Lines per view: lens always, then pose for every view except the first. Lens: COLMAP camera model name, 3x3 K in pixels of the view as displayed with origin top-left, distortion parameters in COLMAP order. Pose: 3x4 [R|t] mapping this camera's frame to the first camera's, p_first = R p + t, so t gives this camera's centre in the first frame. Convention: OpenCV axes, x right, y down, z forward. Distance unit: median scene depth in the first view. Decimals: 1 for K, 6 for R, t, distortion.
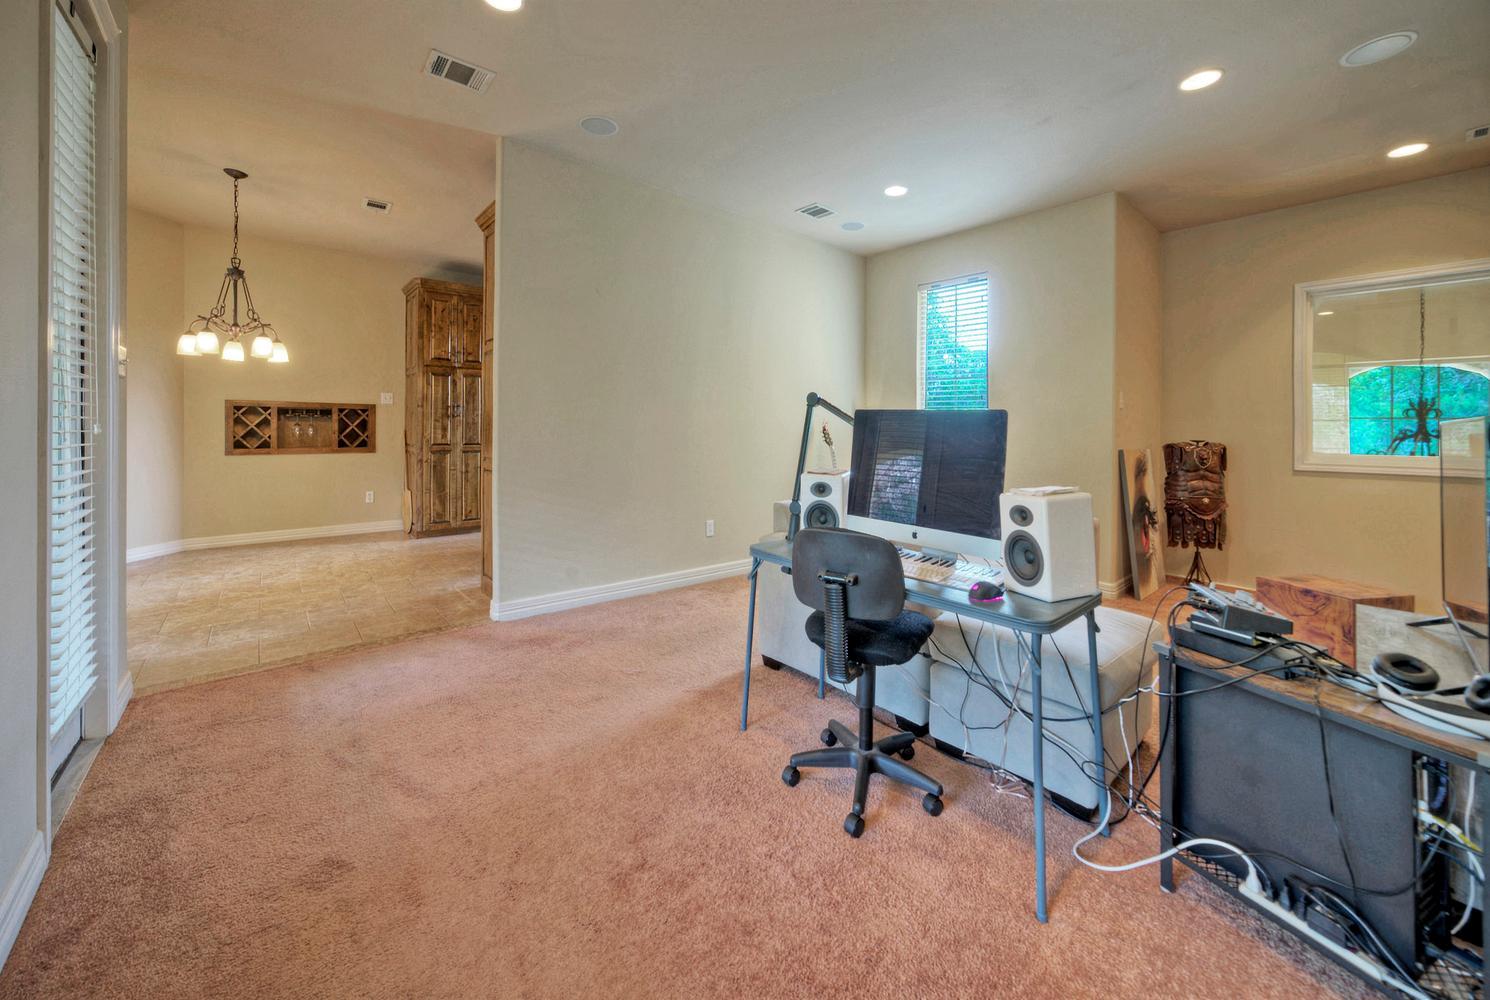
lens RADIAL K [[553.9, 0, 750.2], [0, 553.9, 420.5], [0, 0, 1]] dist [-0.000883, 0.001955]
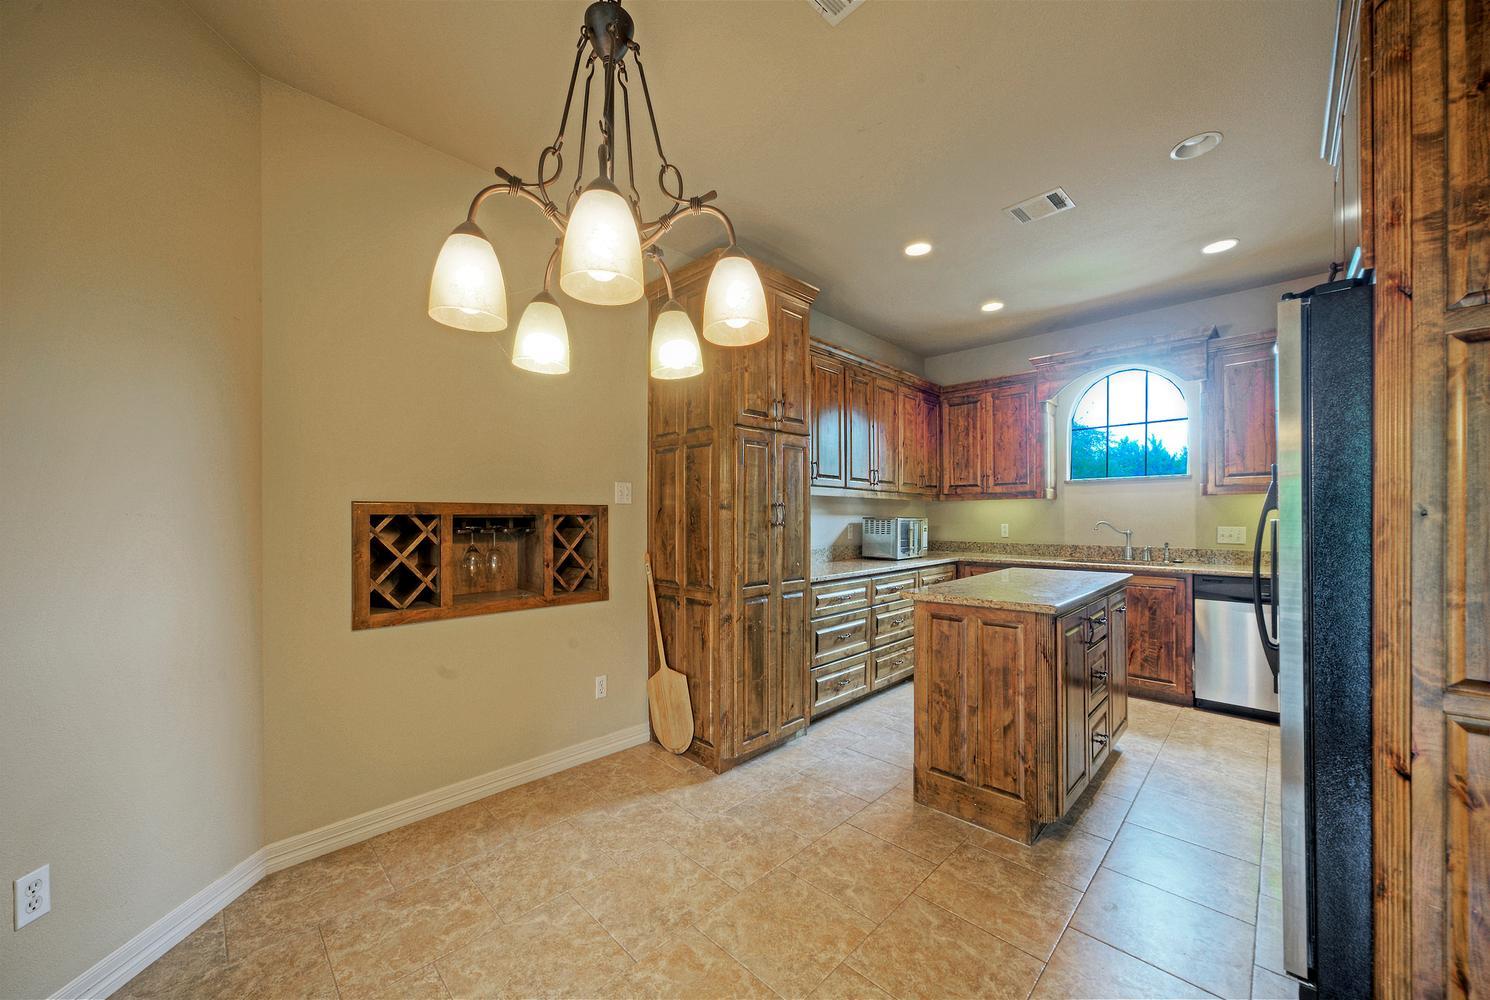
lens RADIAL K [[553.9, 0, 739.6], [0, 553.9, 509.1], [0, 0, 1]] dist [-0.000883, 0.001955]
pose [[0.998299, -0.014664, 0.056426, -0.628598], [0.014796, 0.999889, -0.001929, -0.023969], [-0.056391, 0.002760, 0.998405, 0.519167]]
